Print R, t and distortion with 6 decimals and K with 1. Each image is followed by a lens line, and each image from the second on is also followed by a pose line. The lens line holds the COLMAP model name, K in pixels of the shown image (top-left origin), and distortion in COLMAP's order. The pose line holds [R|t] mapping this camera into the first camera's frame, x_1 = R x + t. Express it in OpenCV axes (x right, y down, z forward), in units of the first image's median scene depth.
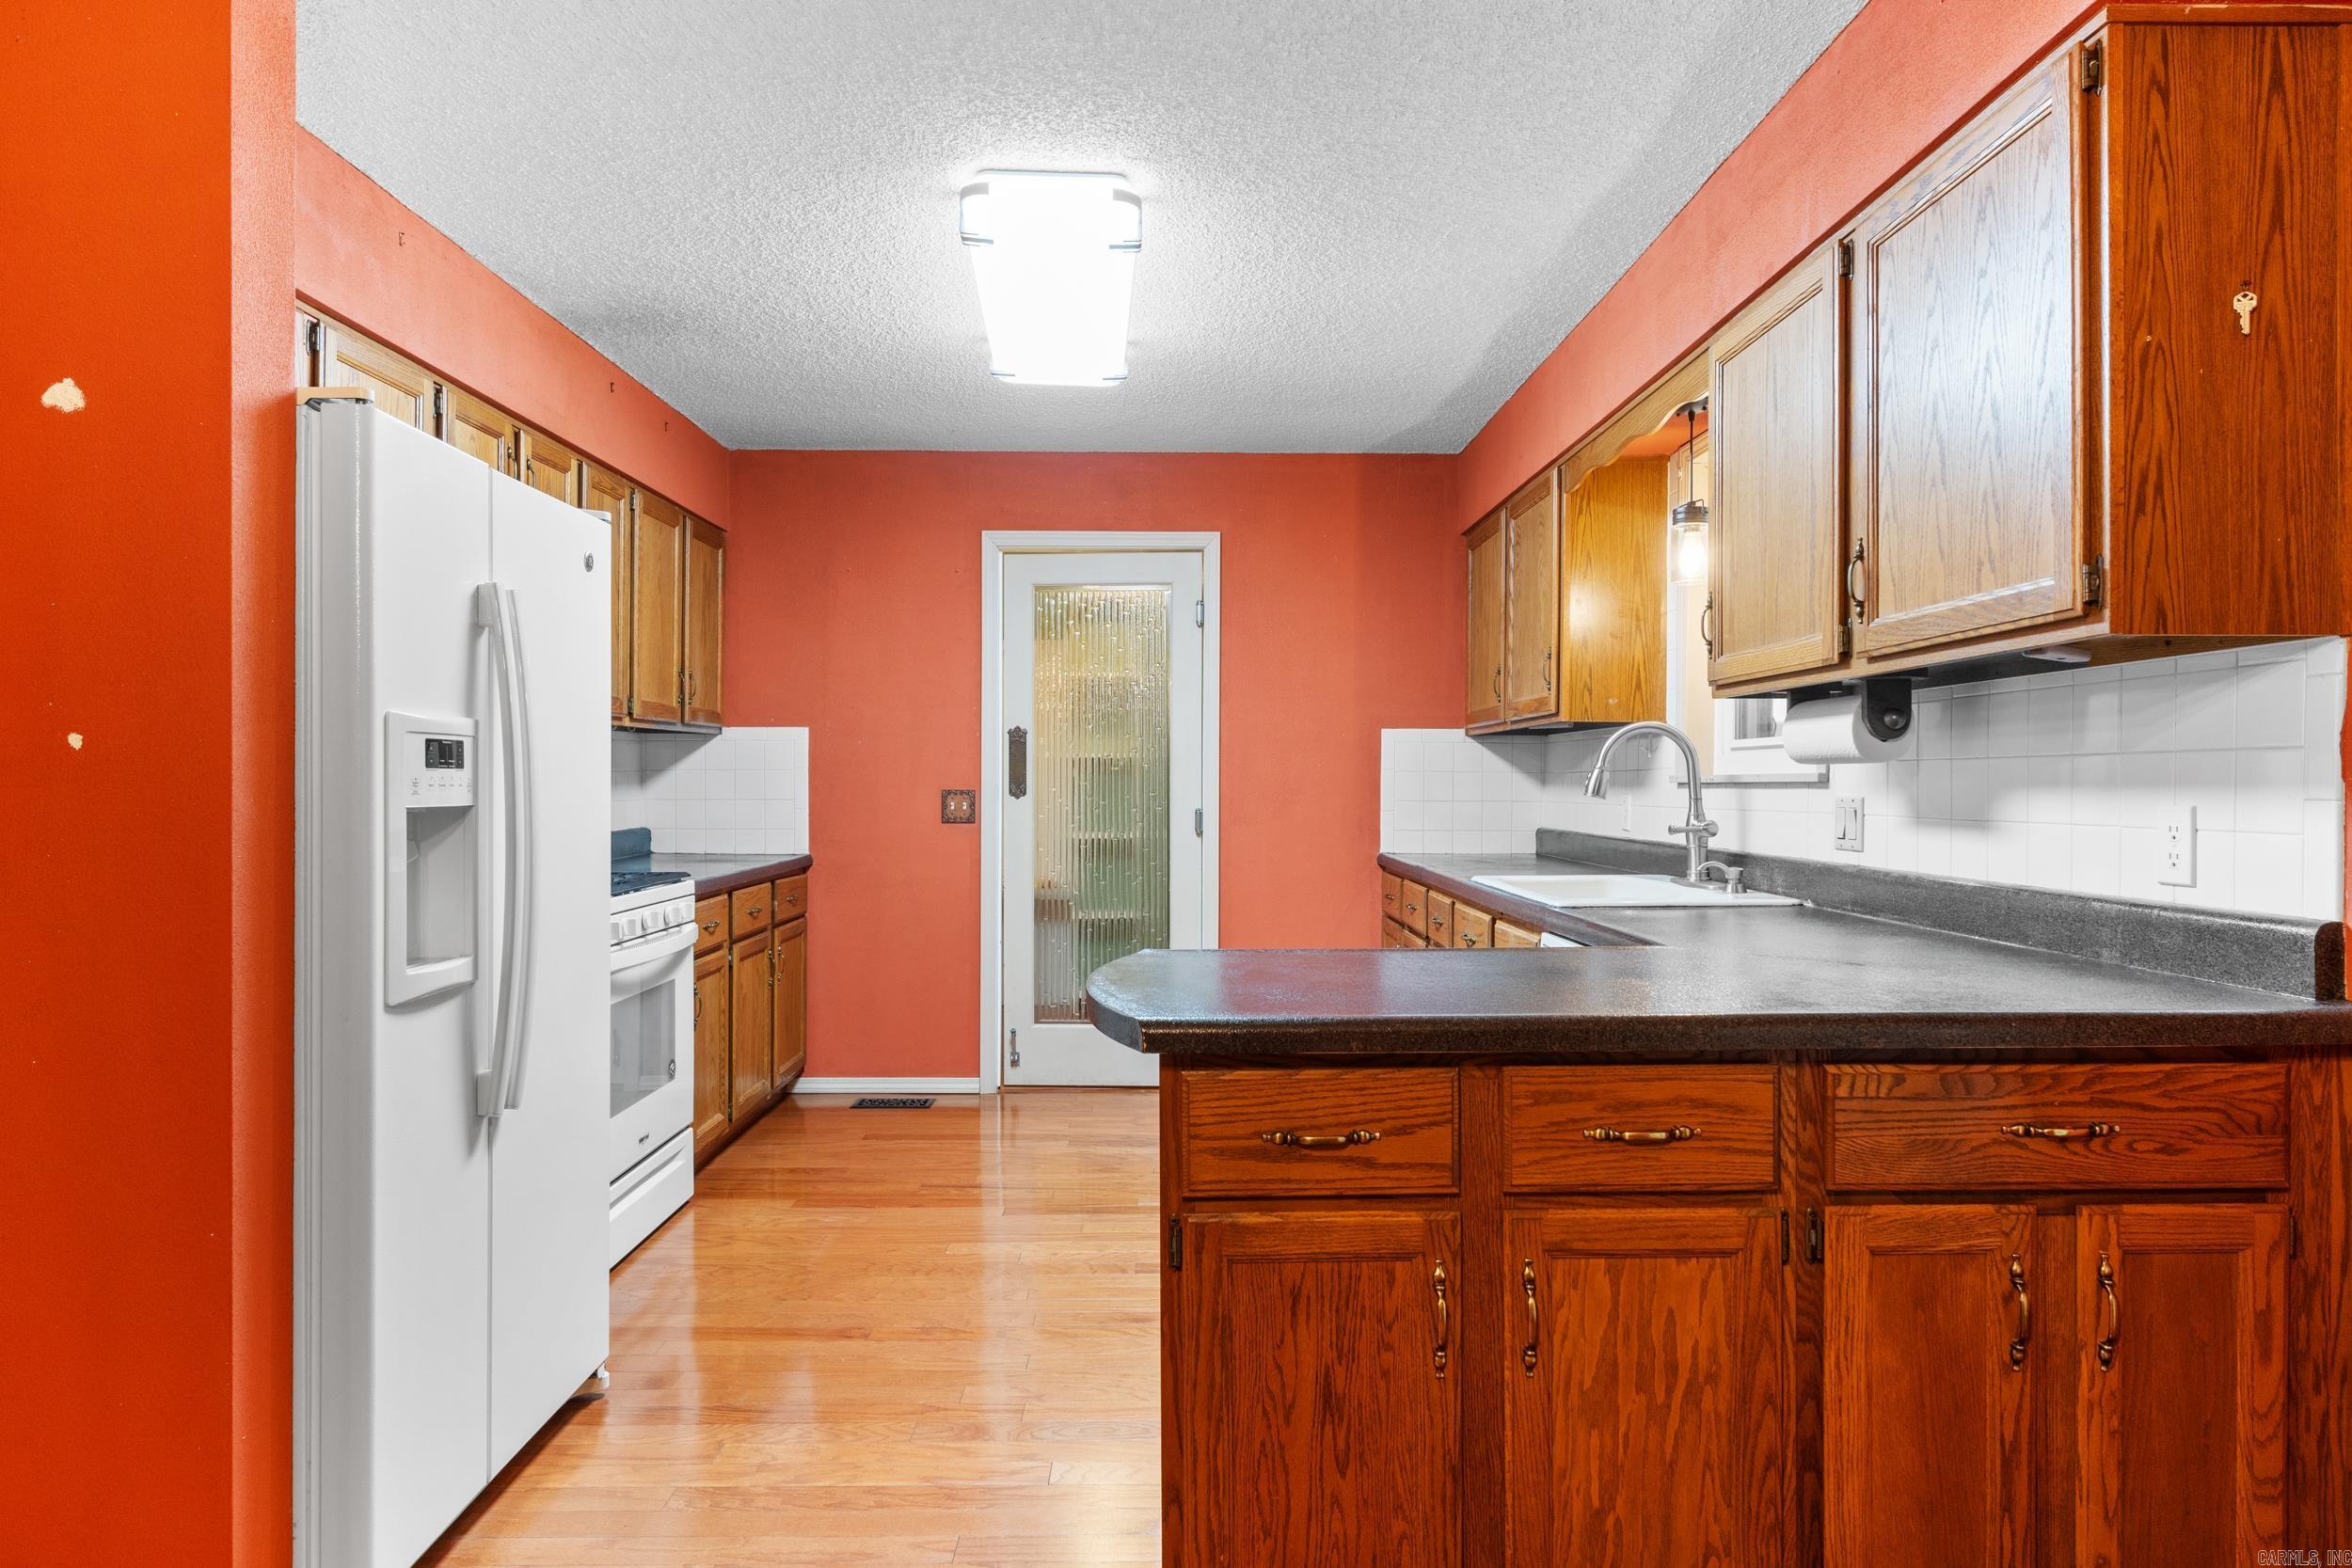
lens RADIAL K [[1379.4, 0, 1174.8], [0, 1379.4, 788.0], [0, 0, 1]] dist [-0.003011, -0.003370]
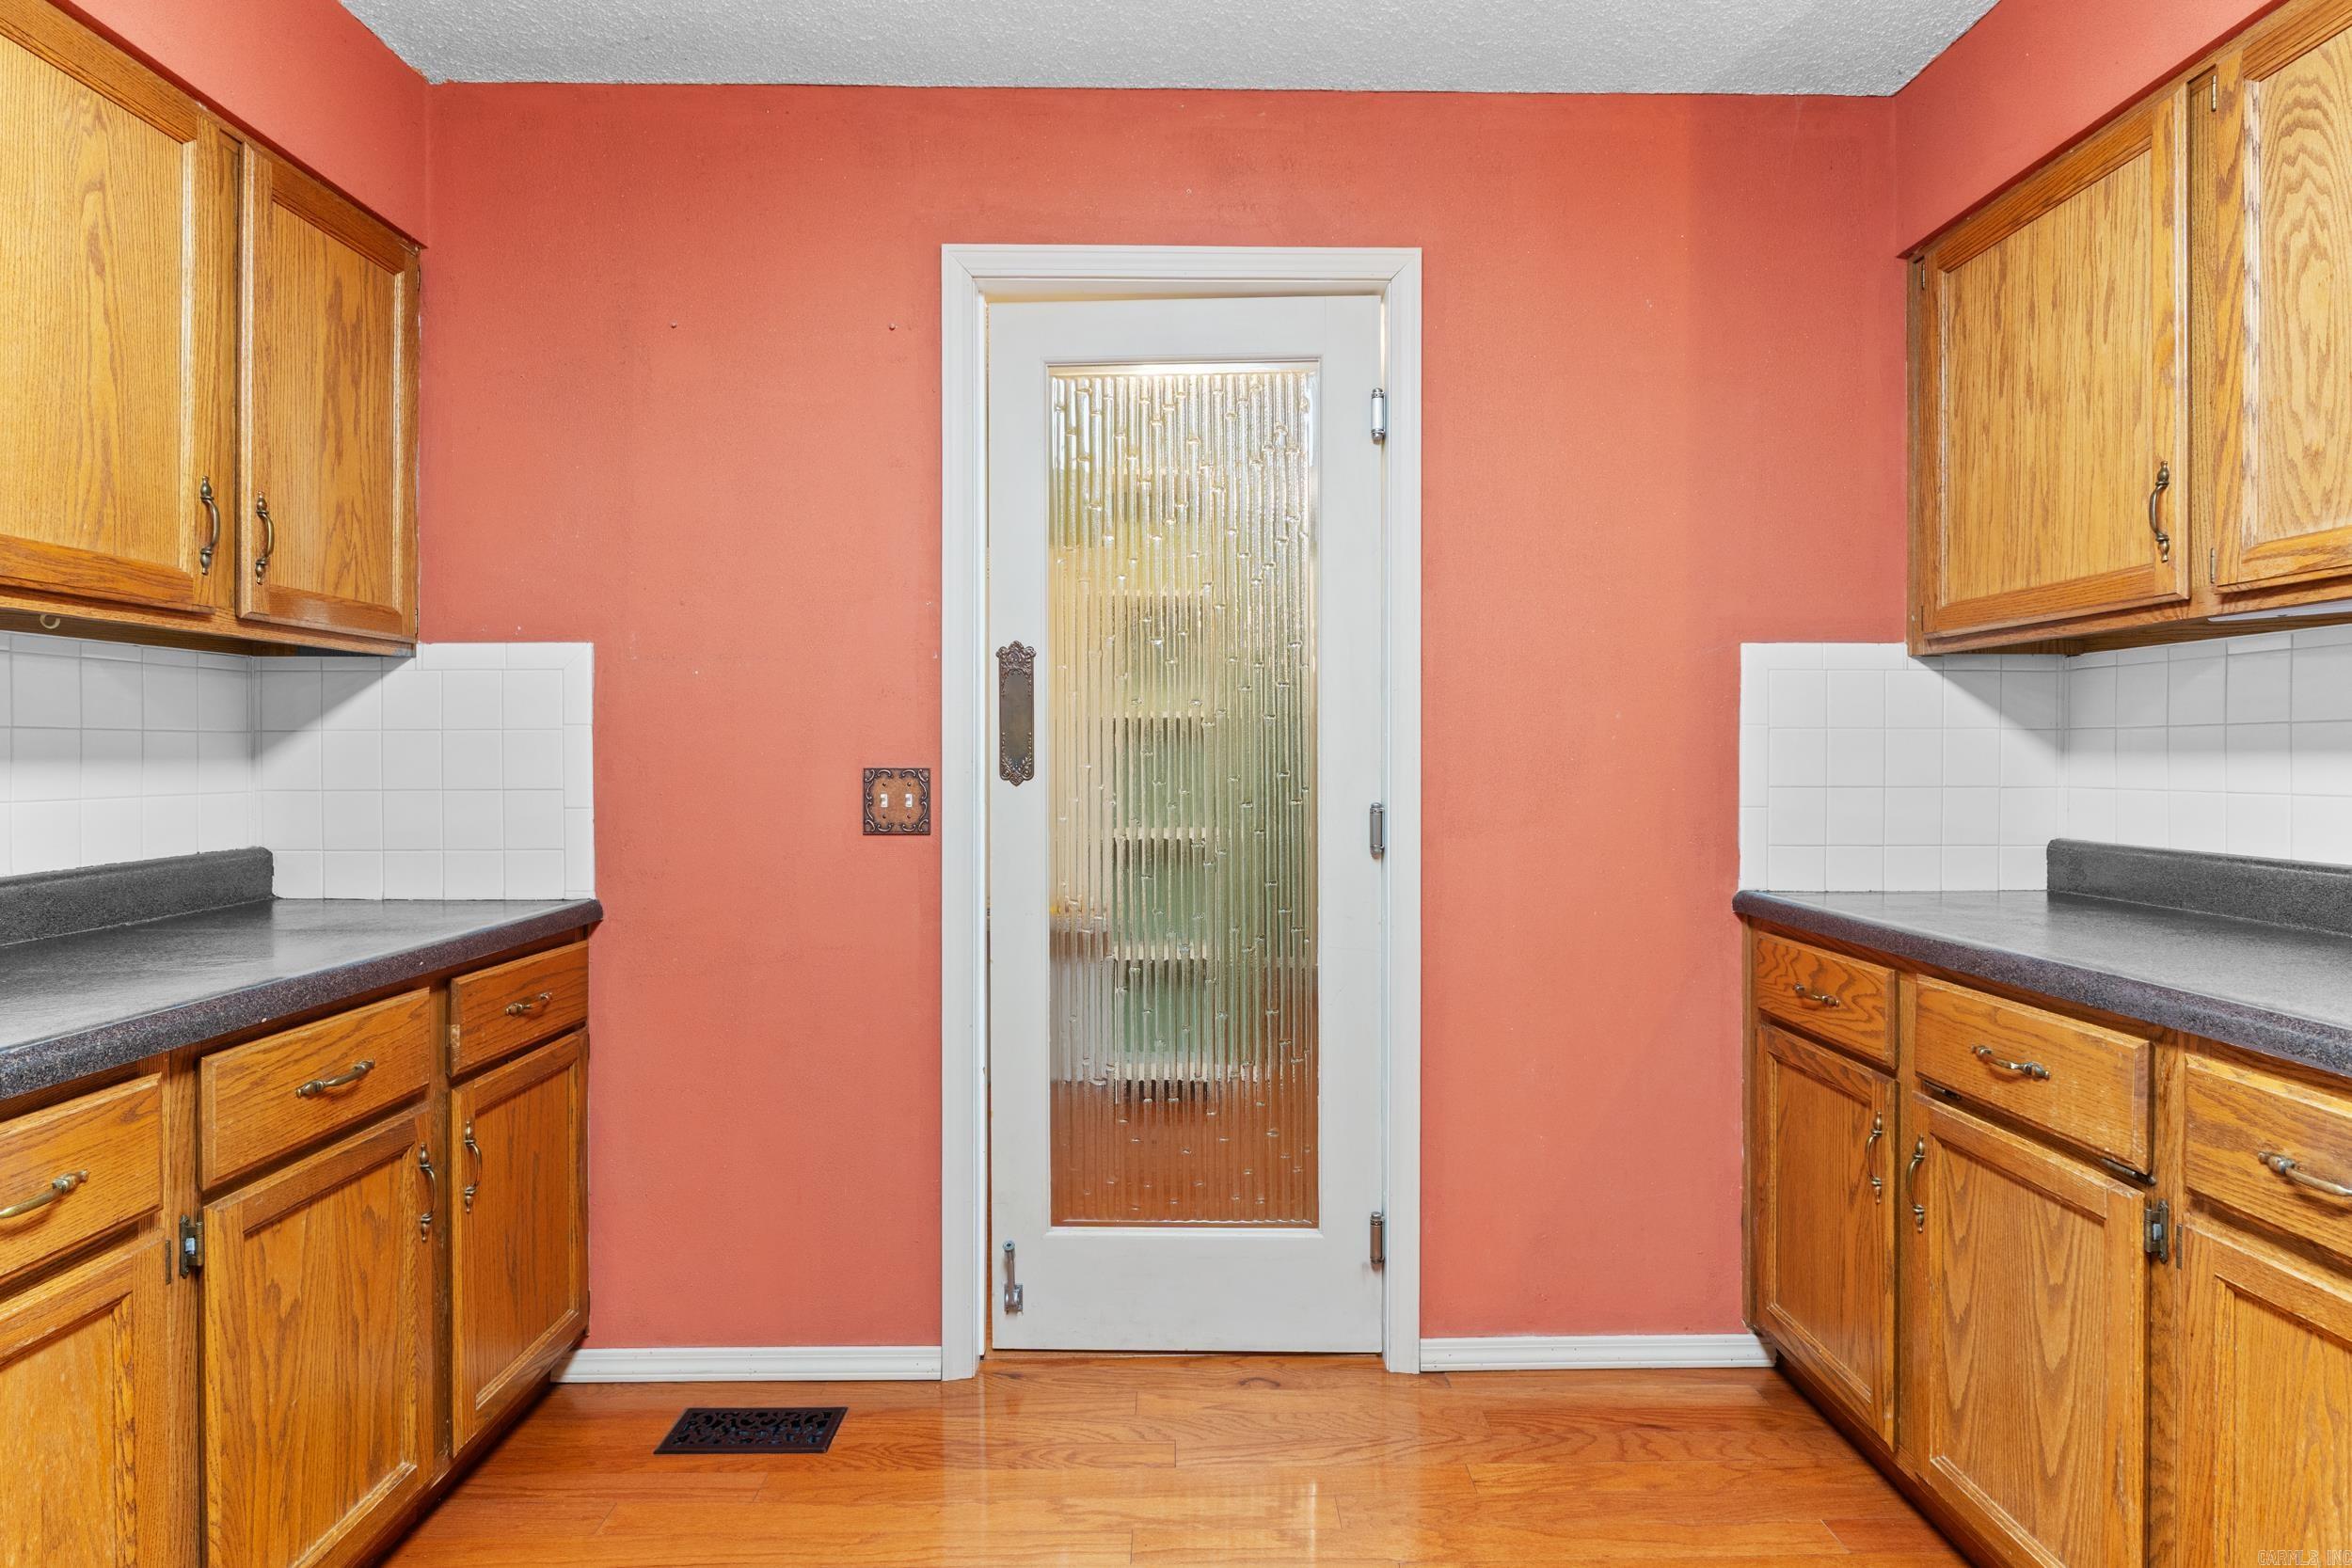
lens RADIAL K [[1191.3, 0, 1181.4], [0, 1191.3, 764.0], [0, 0, 1]] dist [-0.001998, -0.001835]
pose [[0.999962, -0.003632, 0.007910, -0.080069], [0.003626, 0.999993, 0.000751, -0.000270], [-0.007913, -0.000723, 0.999968, 0.790988]]
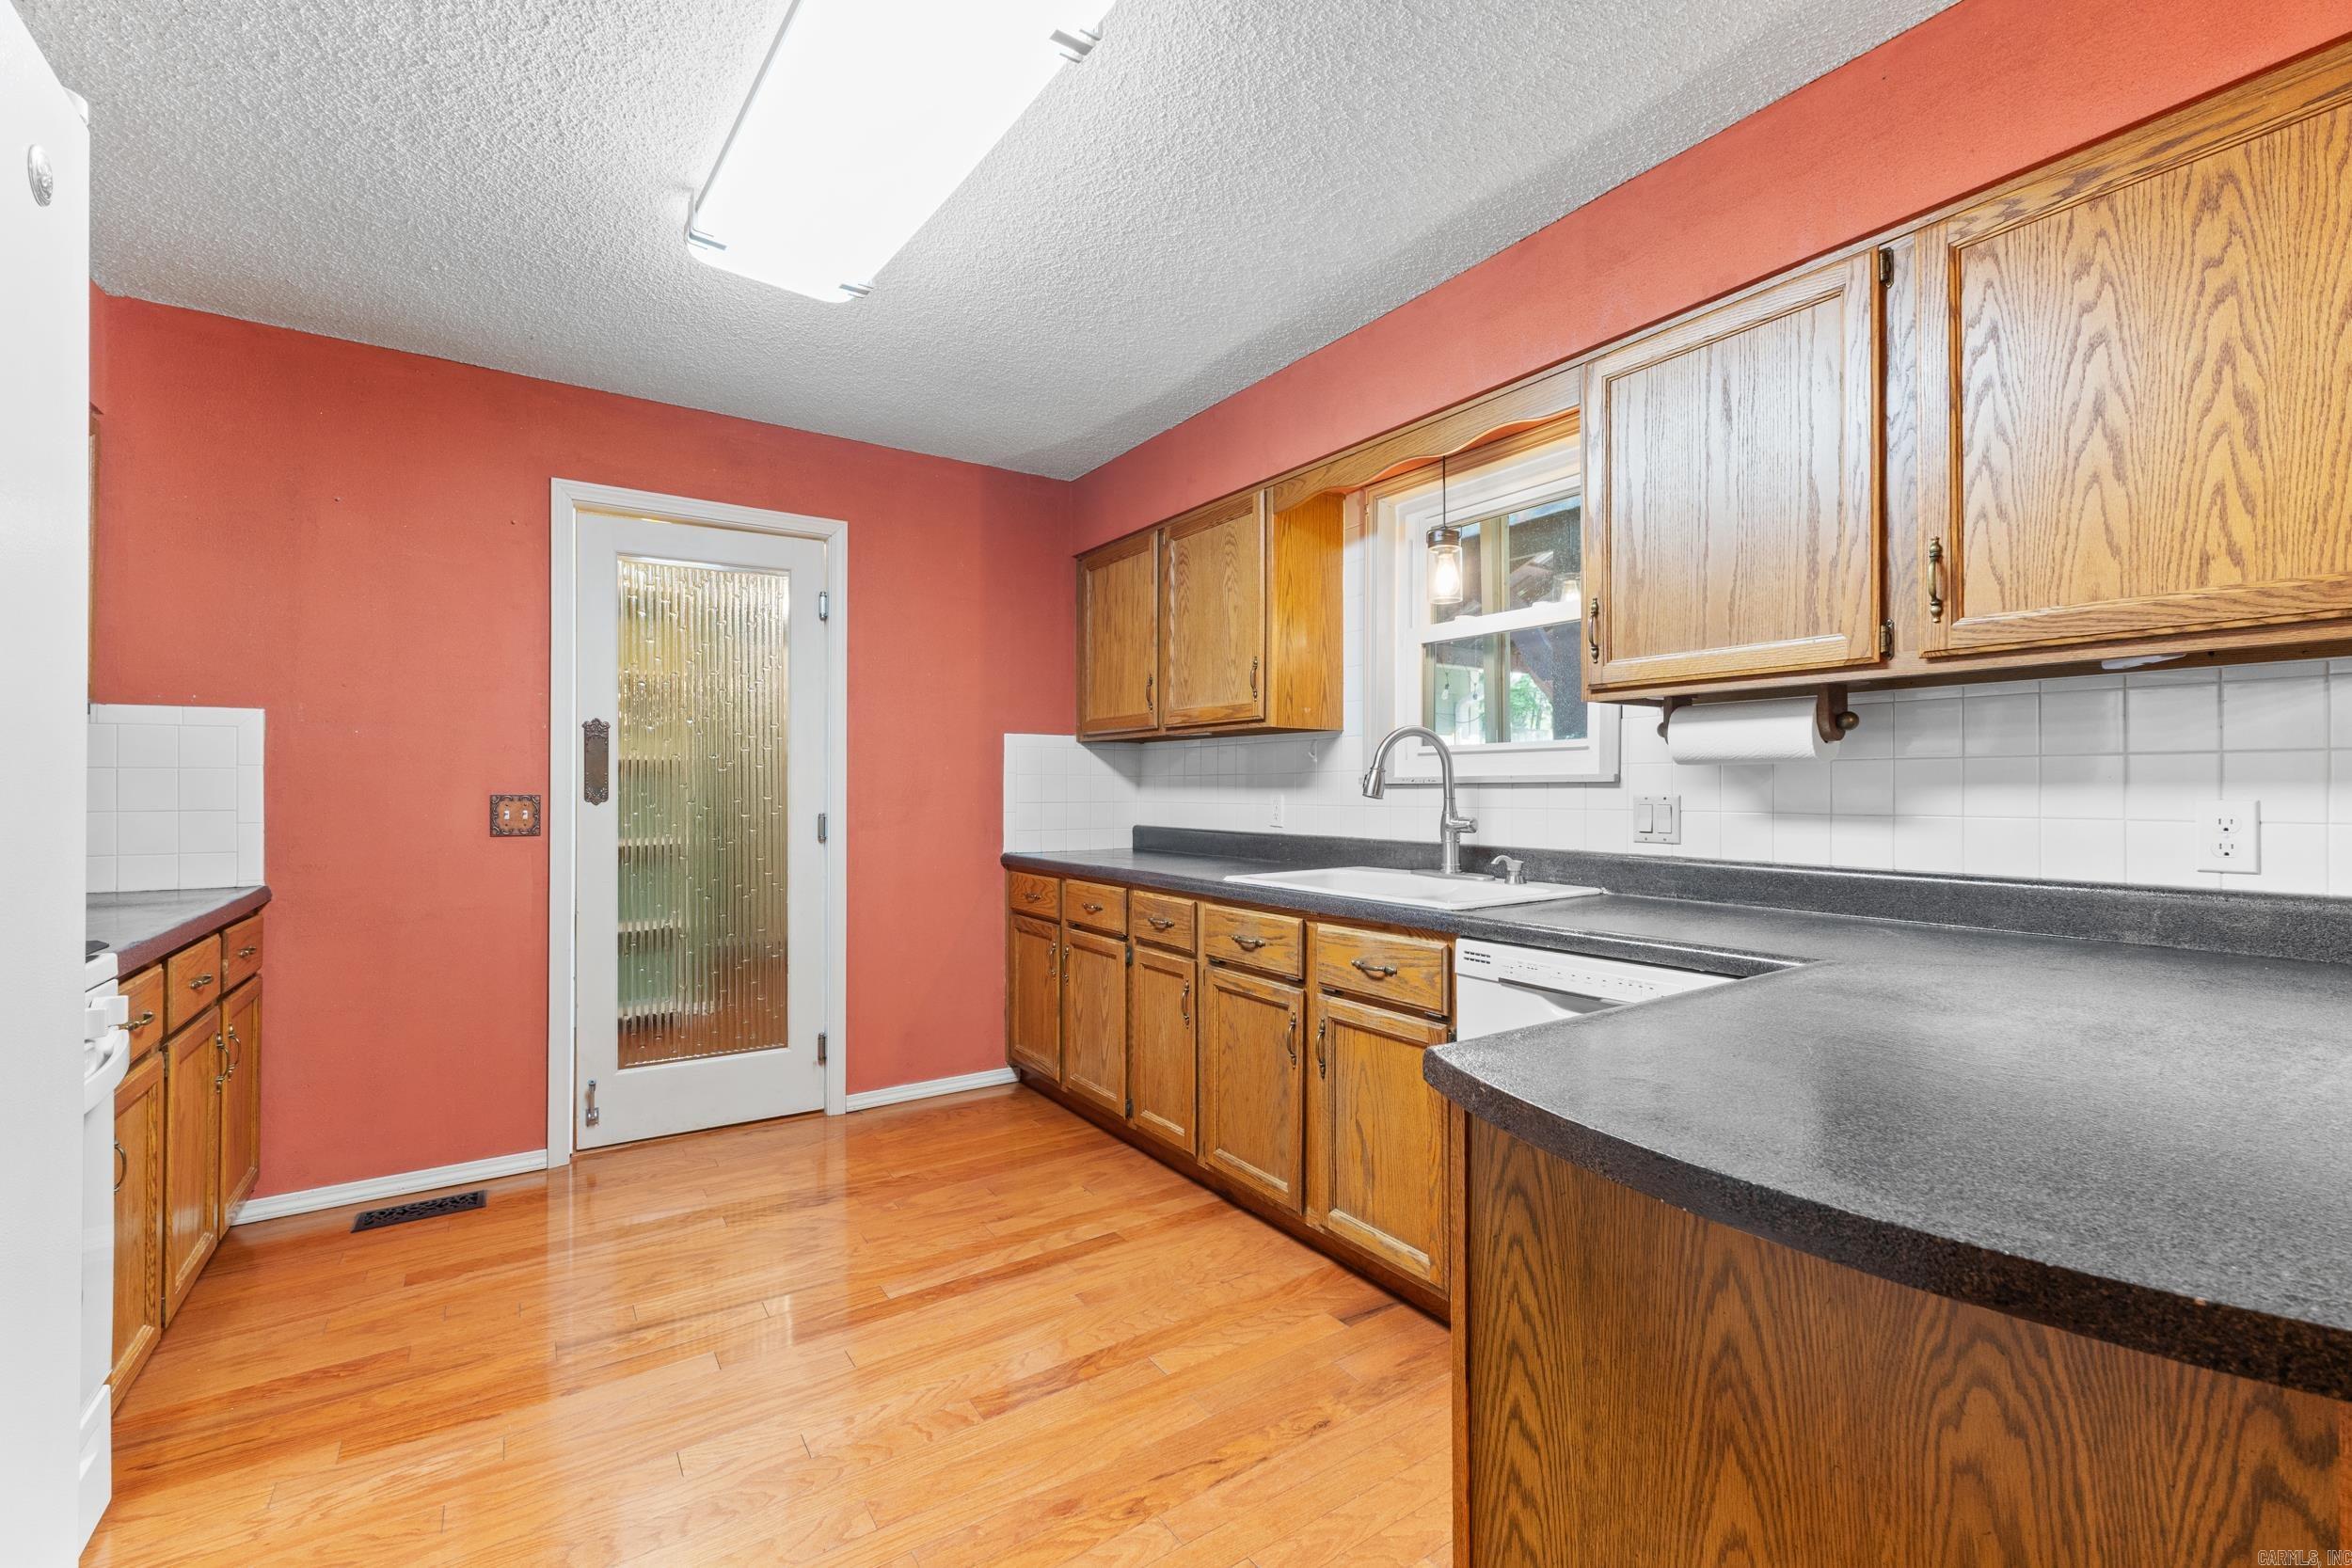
lens RADIAL K [[998.6, 0, 1184.3], [0, 998.6, 783.5], [0, 0, 1]] dist [0.002617, -0.000340]
pose [[0.831425, 0.000180, 0.555638, -0.217069], [0.004395, 0.999967, -0.006900, 0.000591], [-0.555620, 0.008179, 0.831396, 0.415624]]
